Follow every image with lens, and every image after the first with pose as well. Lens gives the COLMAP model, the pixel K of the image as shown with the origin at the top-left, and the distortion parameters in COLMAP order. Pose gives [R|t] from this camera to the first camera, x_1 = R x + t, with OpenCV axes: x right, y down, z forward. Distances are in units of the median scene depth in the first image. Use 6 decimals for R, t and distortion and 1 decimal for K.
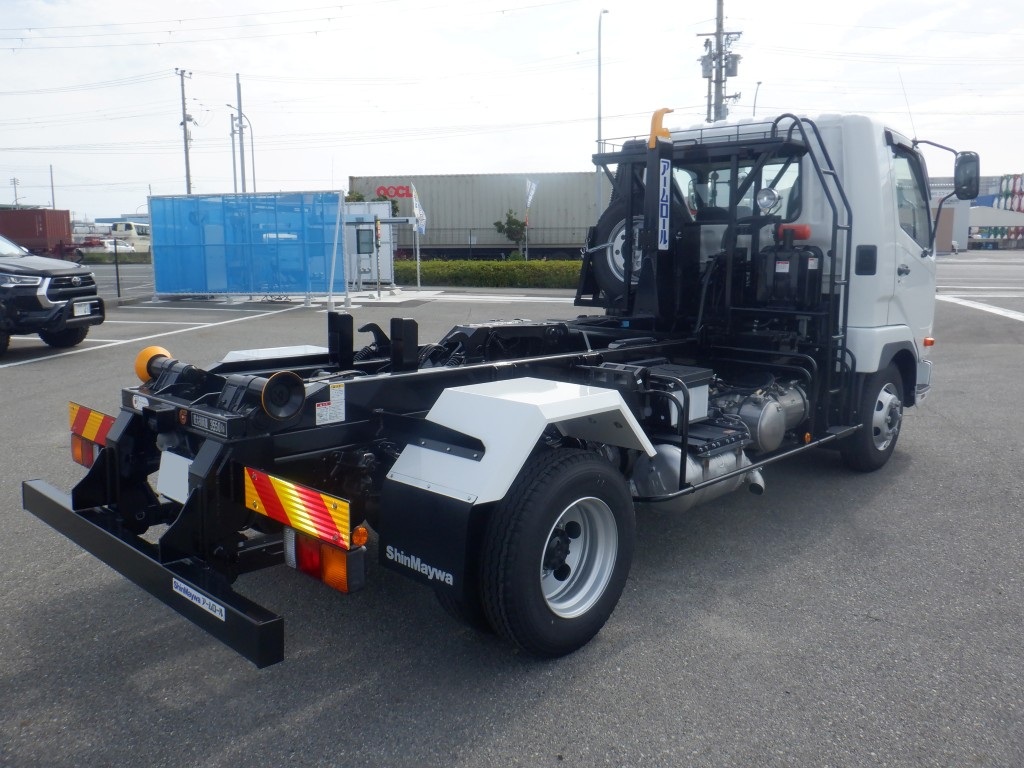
lens RADIAL K [[826.8, 0, 495.5], [0, 826.8, 374.5], [0, 0, 1]] dist [0.000622, -0.068741]
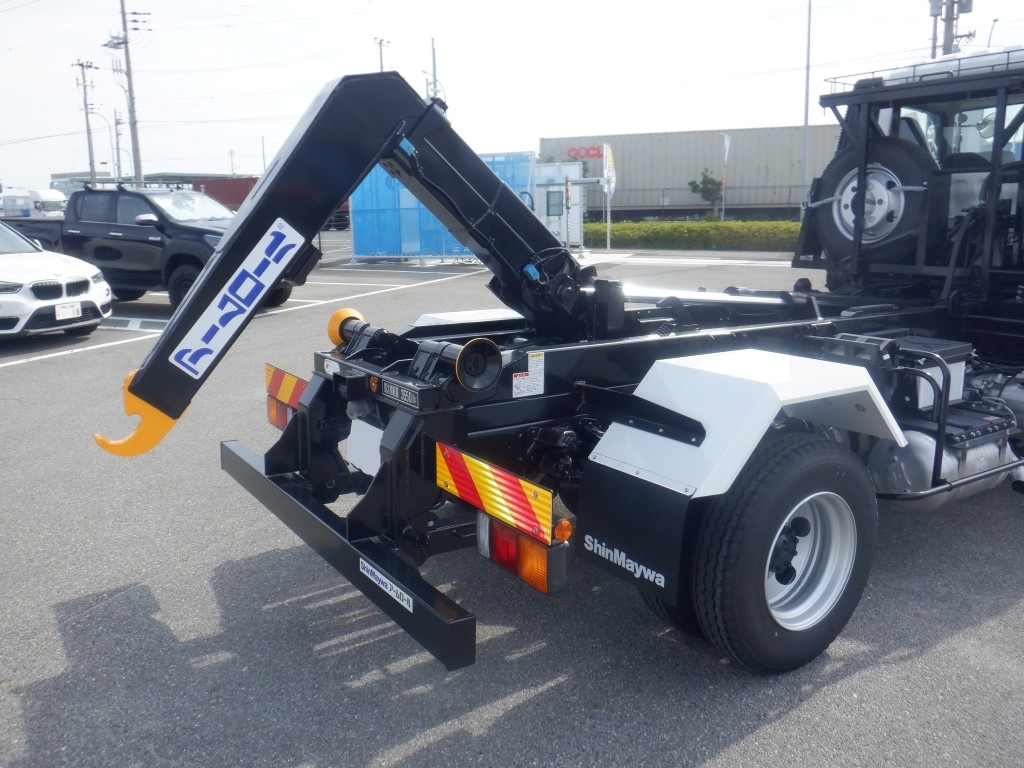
lens RADIAL K [[836.3, 0, 504.3], [0, 836.3, 367.0], [0, 0, 1]] dist [-0.018536, -0.023583]
pose [[0.977398, 0.025860, -0.209821, -0.030549], [-0.018840, 0.999196, 0.035388, -0.003995], [0.210568, -0.030635, 0.977099, 0.092069]]
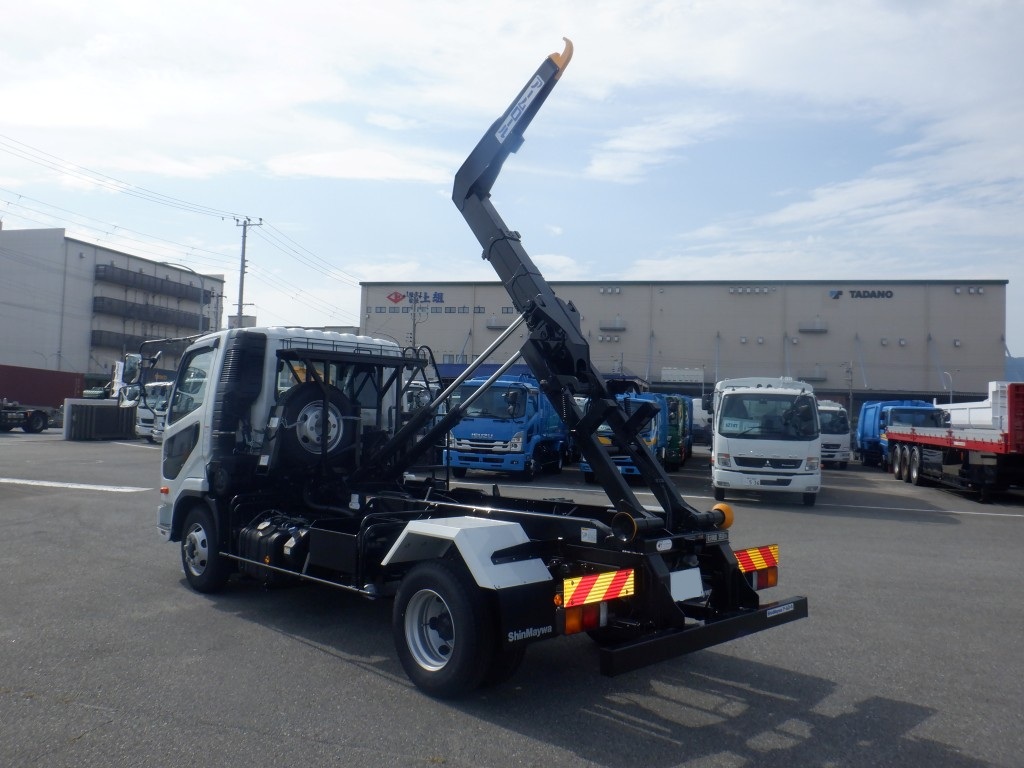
lens RADIAL K [[830.3, 0, 512.0], [0, 830.3, 384.0], [0, 0, 1]] dist [-0.005646, -0.005572]
pose [[0.023806, 0.045150, 0.998697, -1.839558], [0.124315, 0.991092, -0.047769, -0.202813], [-0.991957, 0.125290, 0.017981, 1.160949]]
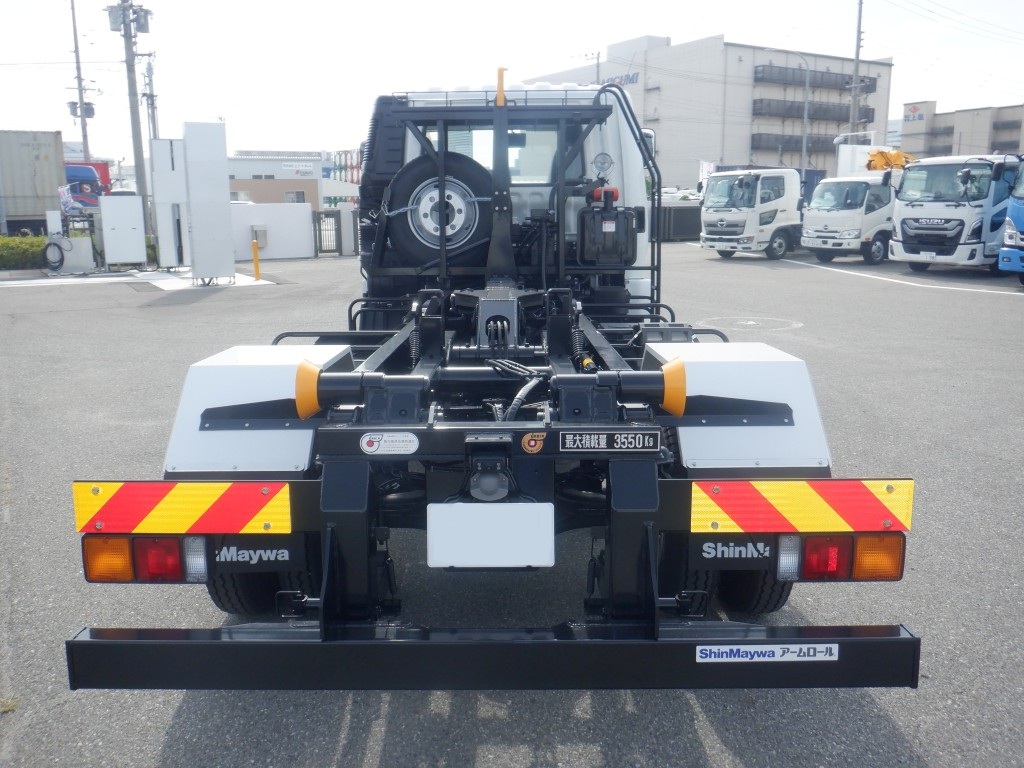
lens RADIAL K [[836.3, 0, 504.3], [0, 836.3, 367.0], [0, 0, 1]] dist [-0.018536, -0.023583]
pose [[0.723331, -0.129901, 0.678172, -0.770357], [0.114115, 0.991129, 0.068133, -0.056322], [-0.681006, 0.028107, 0.731738, 0.438620]]
